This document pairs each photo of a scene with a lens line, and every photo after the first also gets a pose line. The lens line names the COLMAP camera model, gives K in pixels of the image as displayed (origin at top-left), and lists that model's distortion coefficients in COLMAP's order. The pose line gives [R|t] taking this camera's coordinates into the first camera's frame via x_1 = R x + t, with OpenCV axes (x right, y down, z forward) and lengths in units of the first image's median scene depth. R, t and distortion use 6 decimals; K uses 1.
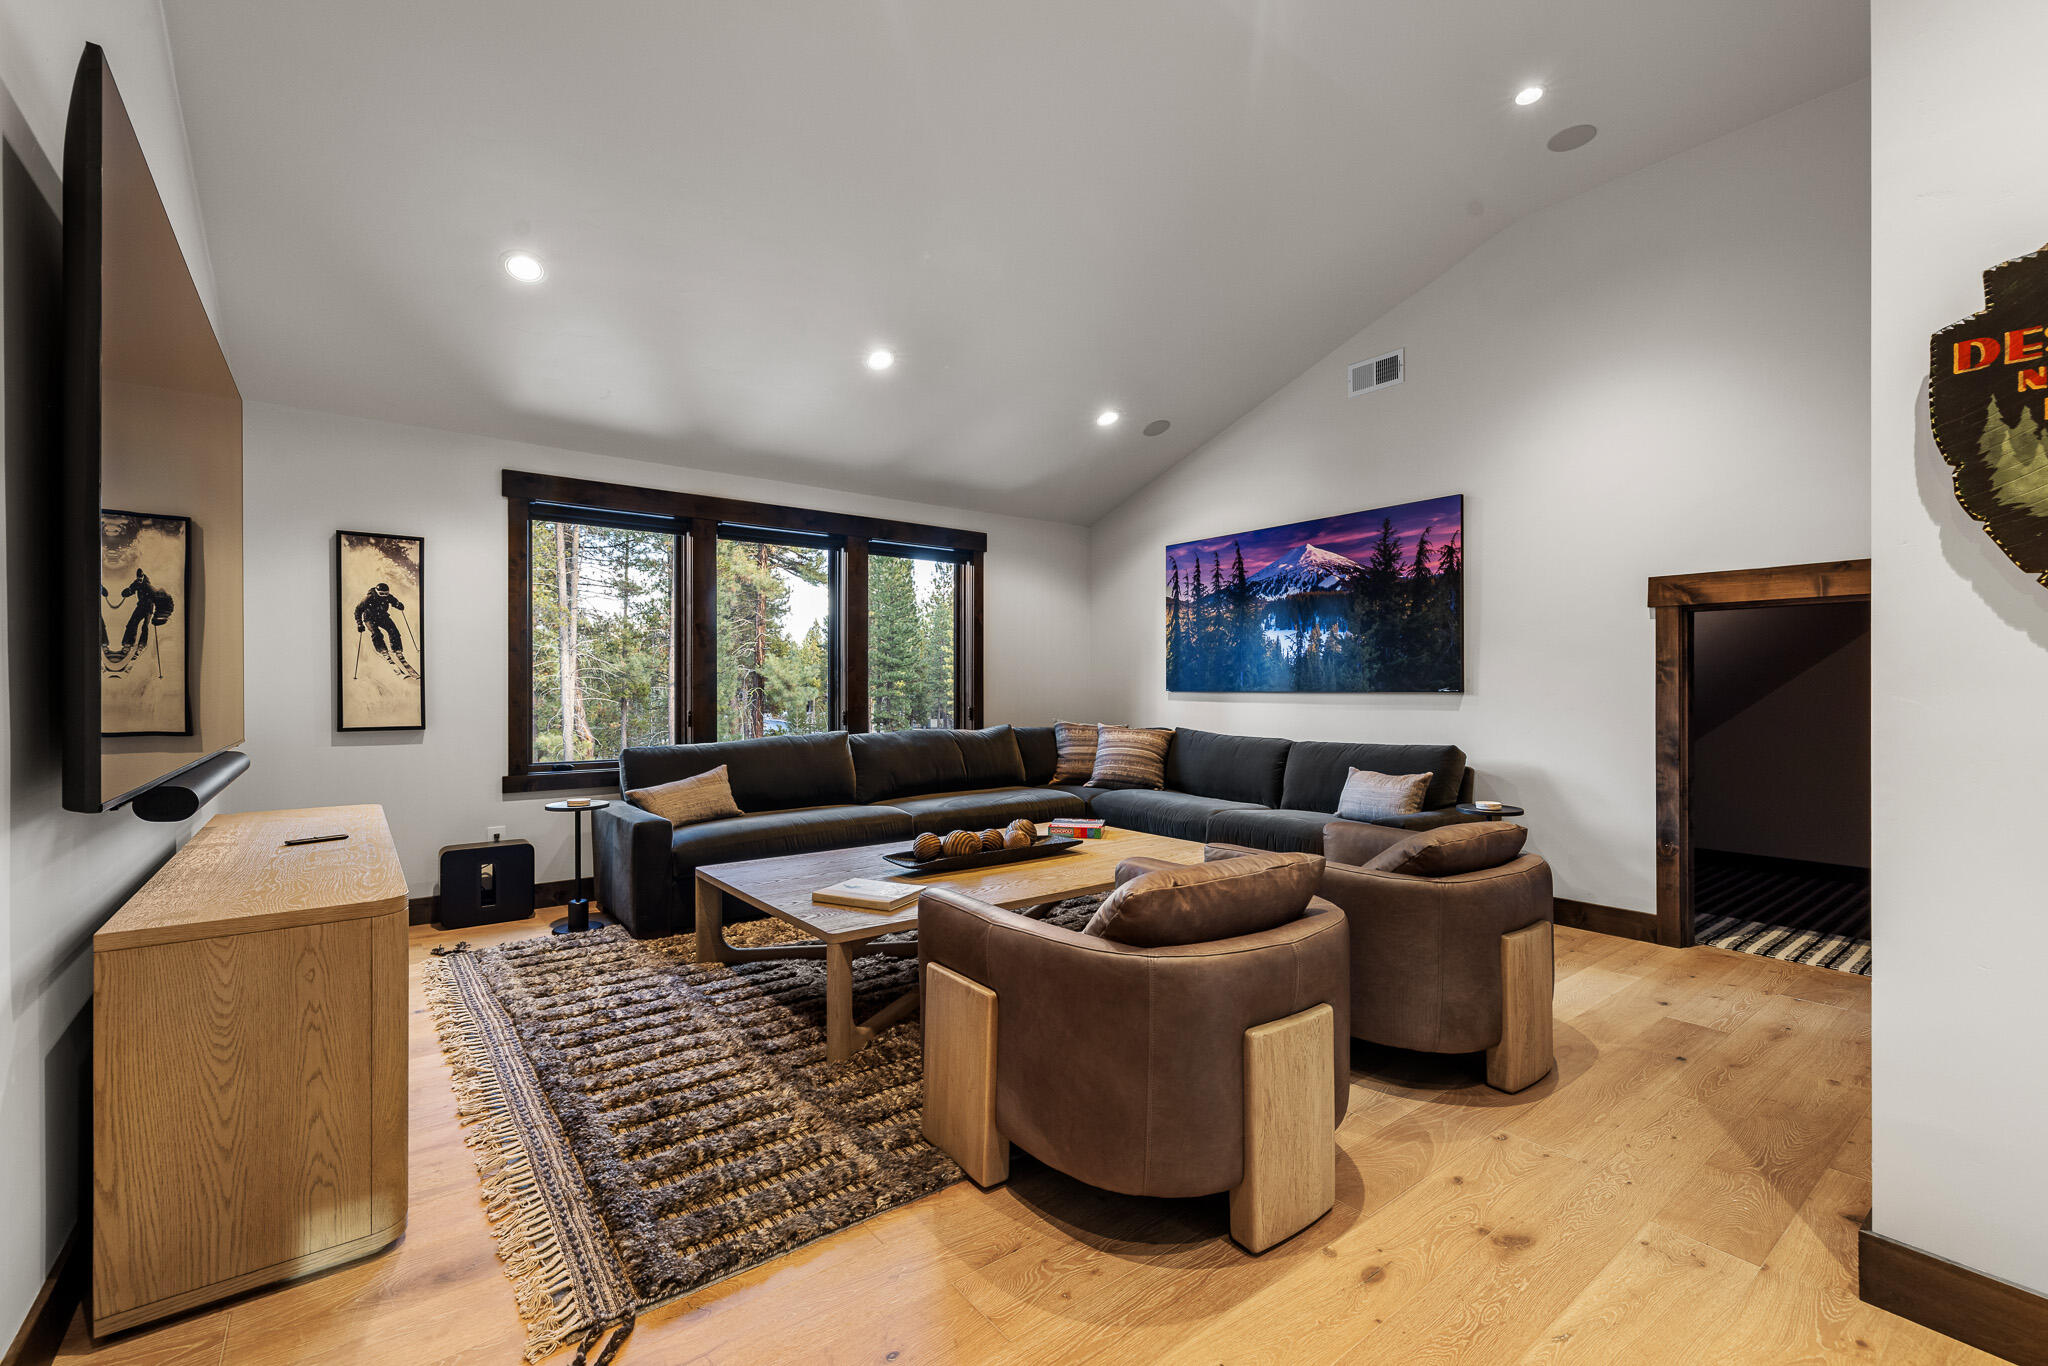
lens RADIAL K [[863.1, 0, 1015.0], [0, 863.1, 680.7], [0, 0, 1]] dist [-0.002622, 0.000187]
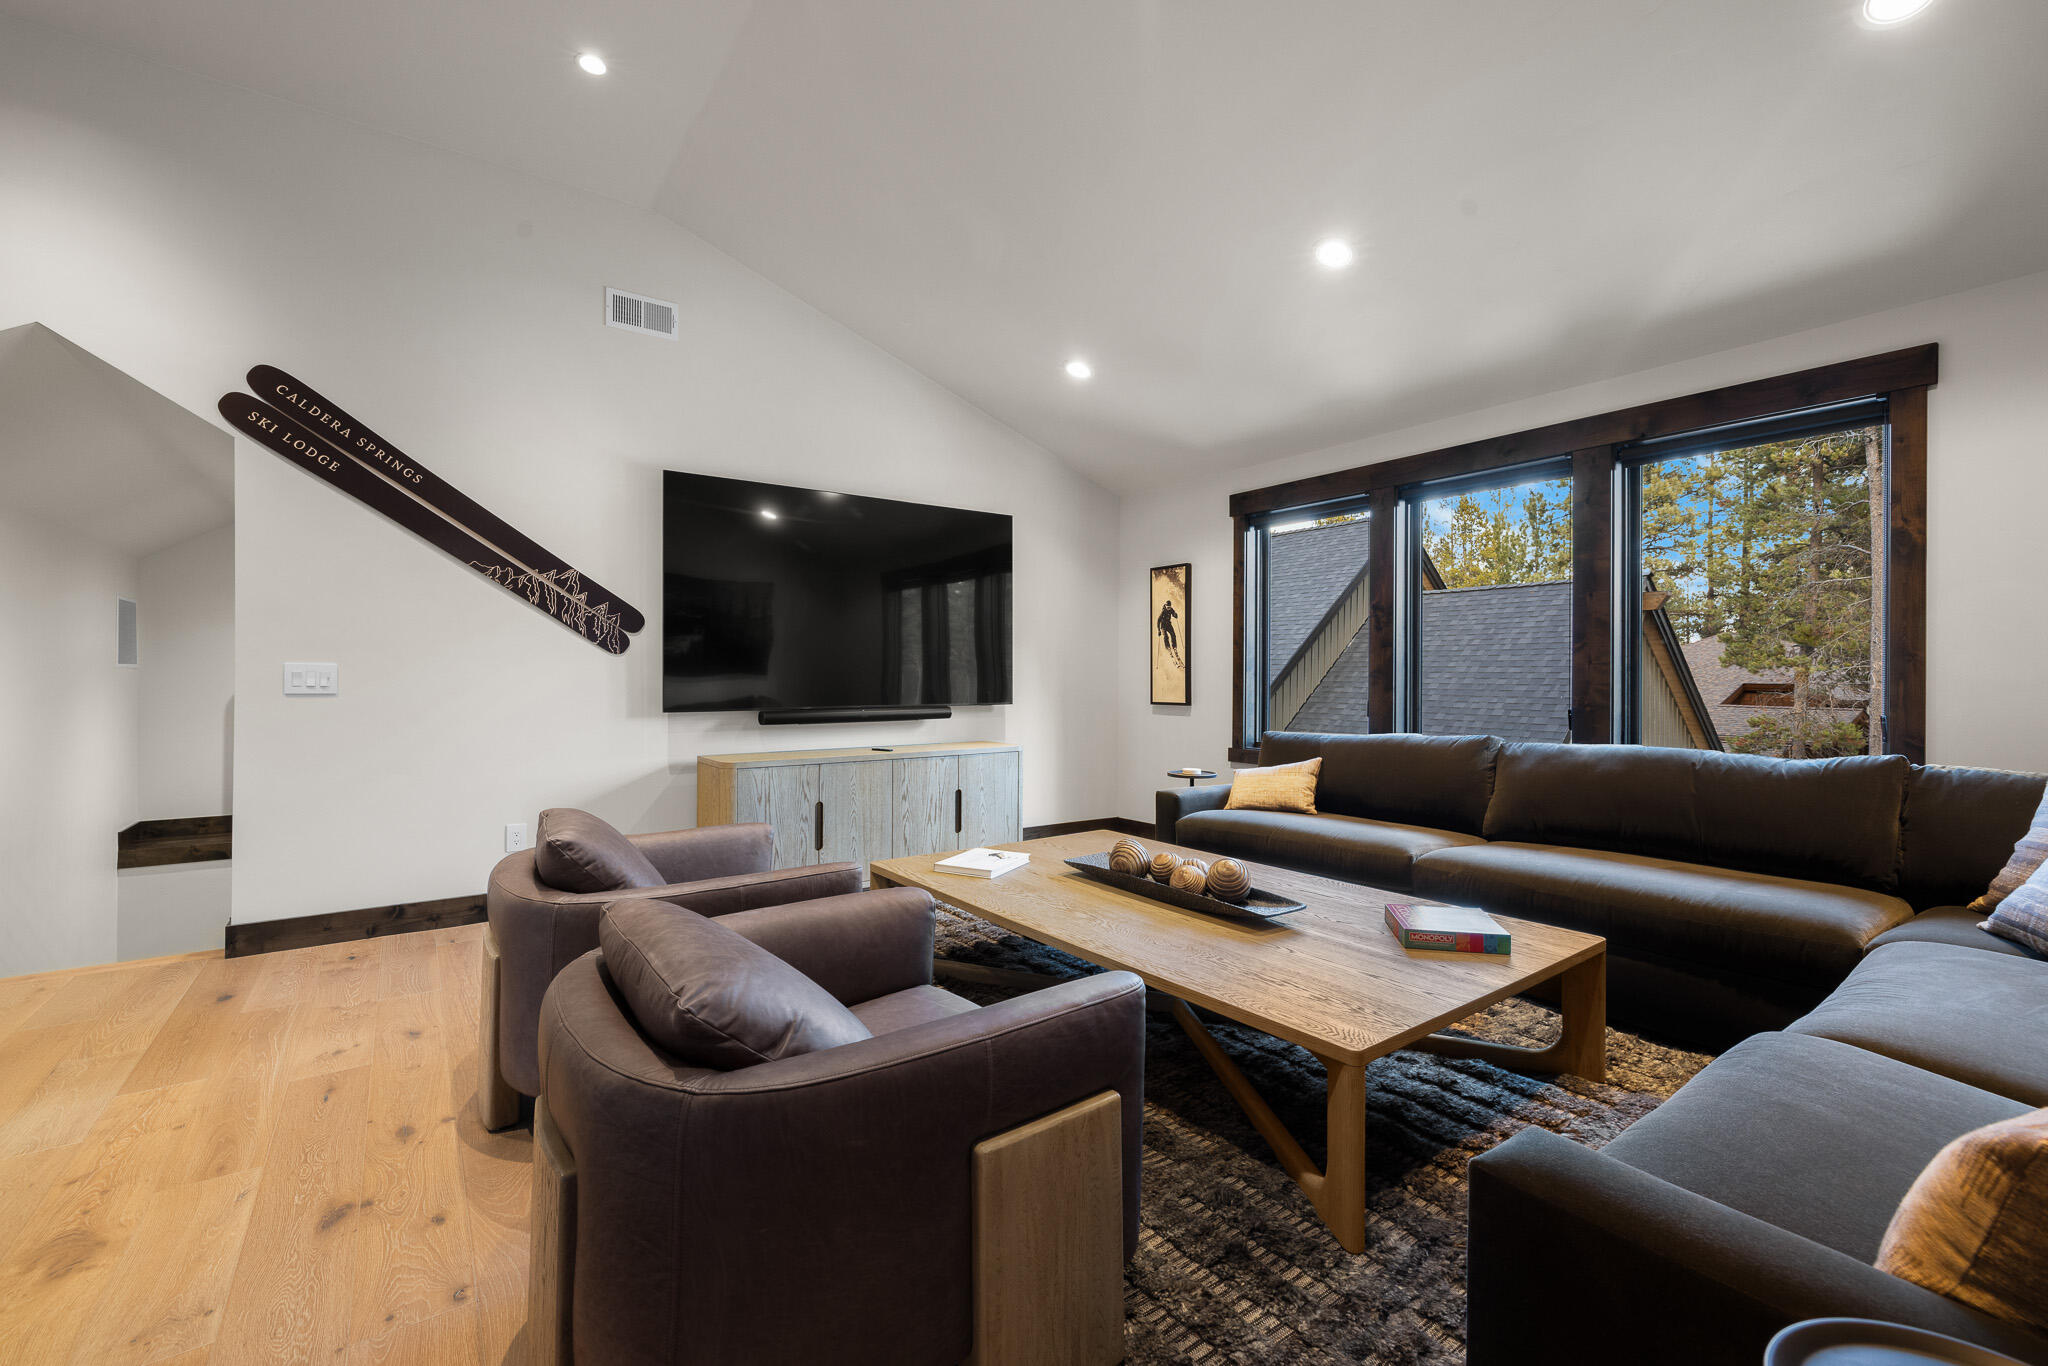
lens RADIAL K [[863.1, 0, 1018.8], [0, 863.1, 677.4], [0, 0, 1]] dist [-0.002622, 0.000187]
pose [[-0.028167, 0.005419, -0.999589, 0.676906], [0.000850, 0.999985, 0.005398, 0.004753], [0.999603, -0.000697, -0.028171, 0.793005]]
